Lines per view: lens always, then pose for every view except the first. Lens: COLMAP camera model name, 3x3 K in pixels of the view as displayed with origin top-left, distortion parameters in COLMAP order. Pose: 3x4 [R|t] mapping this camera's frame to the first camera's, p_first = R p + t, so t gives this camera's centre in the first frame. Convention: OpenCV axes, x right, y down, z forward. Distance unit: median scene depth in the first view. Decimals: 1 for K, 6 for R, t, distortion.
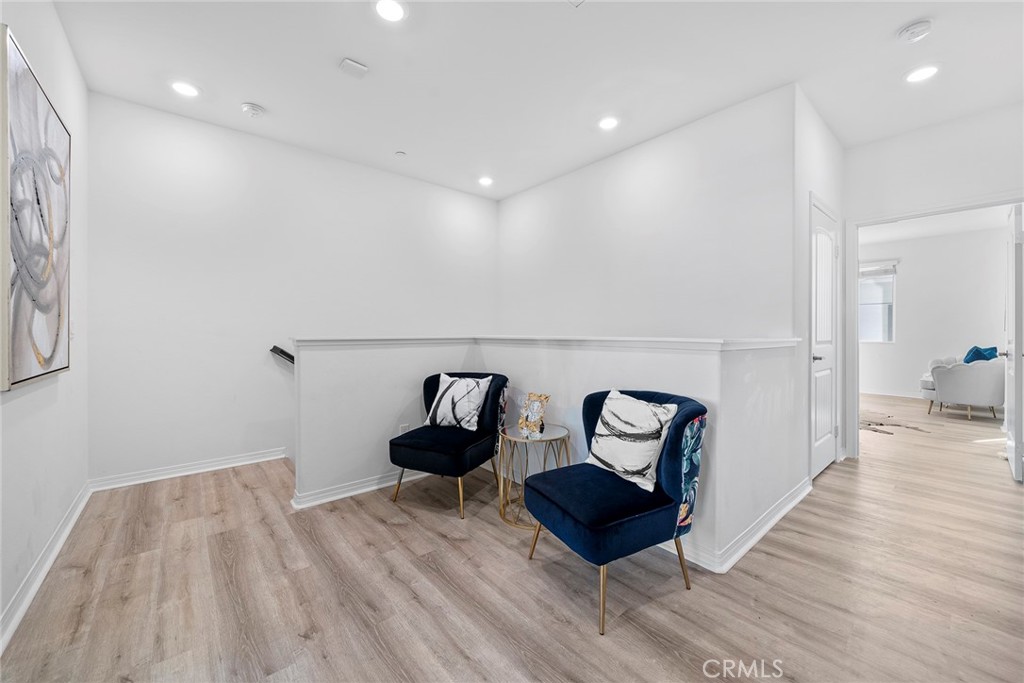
lens RADIAL K [[394.0, 0, 509.8], [0, 394.0, 333.3], [0, 0, 1]] dist [-0.010175, 0.000348]
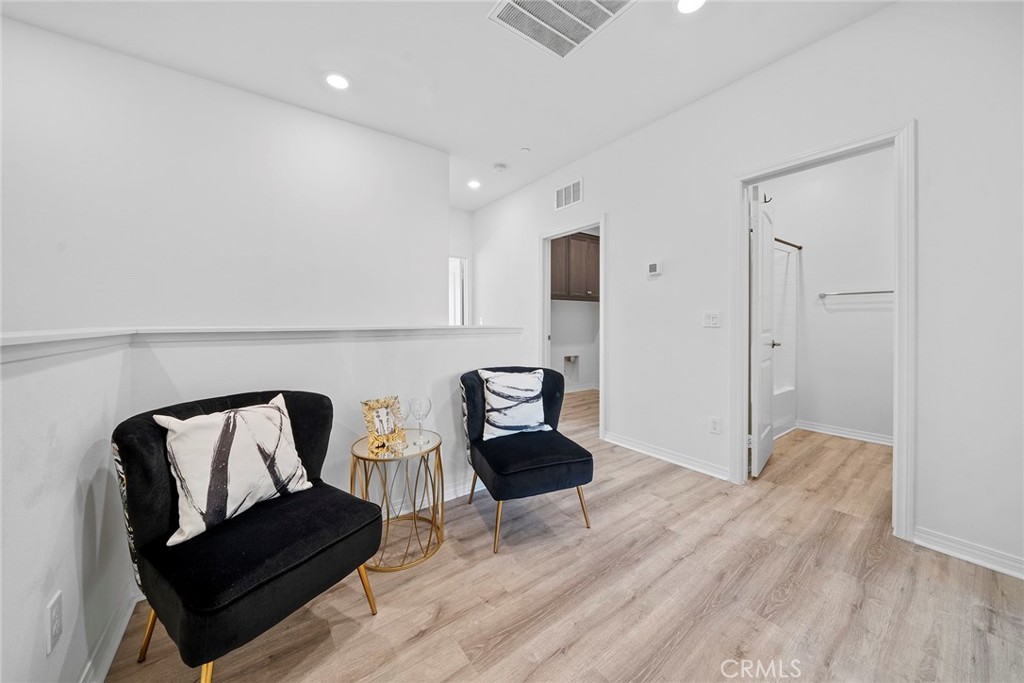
lens RADIAL K [[349.3, 0, 523.3], [0, 349.3, 324.5], [0, 0, 1]] dist [-0.008134, -0.000146]
pose [[0.053960, -0.007927, 0.998512, -0.851419], [0.003437, 0.999964, 0.007753, 0.000050], [-0.998537, 0.003014, 0.053986, 0.934281]]
